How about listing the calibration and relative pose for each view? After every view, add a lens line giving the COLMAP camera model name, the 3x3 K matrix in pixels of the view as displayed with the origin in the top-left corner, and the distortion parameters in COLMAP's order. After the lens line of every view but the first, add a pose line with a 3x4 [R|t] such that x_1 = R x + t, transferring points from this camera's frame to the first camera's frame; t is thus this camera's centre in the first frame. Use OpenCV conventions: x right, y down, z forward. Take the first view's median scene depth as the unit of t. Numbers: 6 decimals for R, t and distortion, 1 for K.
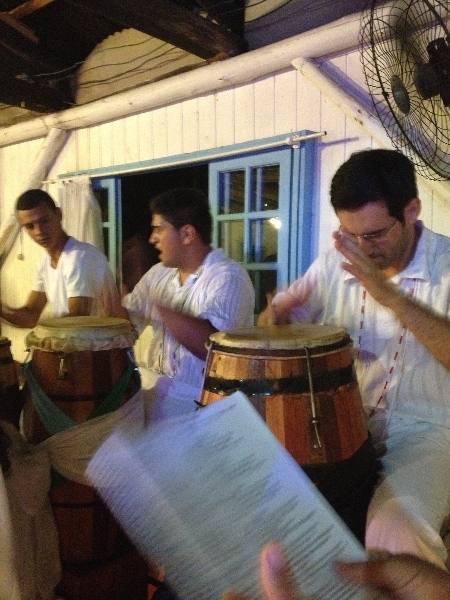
lens RADIAL K [[600.6, 0, 225.8], [0, 600.6, 302.1], [0, 0, 1]] dist [0.003022, 0.000000]
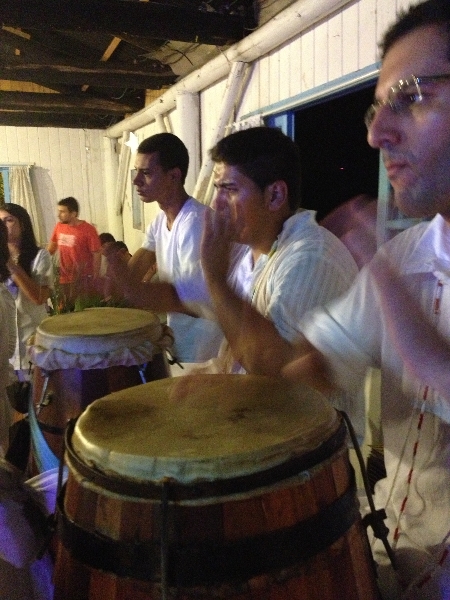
lens RADIAL K [[600.6, 0, 223.7], [0, 600.6, 295.2], [0, 0, 1]] dist [0.003022, 0.000000]
pose [[0.887198, 0.034903, -0.460068, 0.169596], [0.007386, 0.995932, 0.089800, -0.046684], [0.461330, -0.083068, 0.883331, 0.292431]]
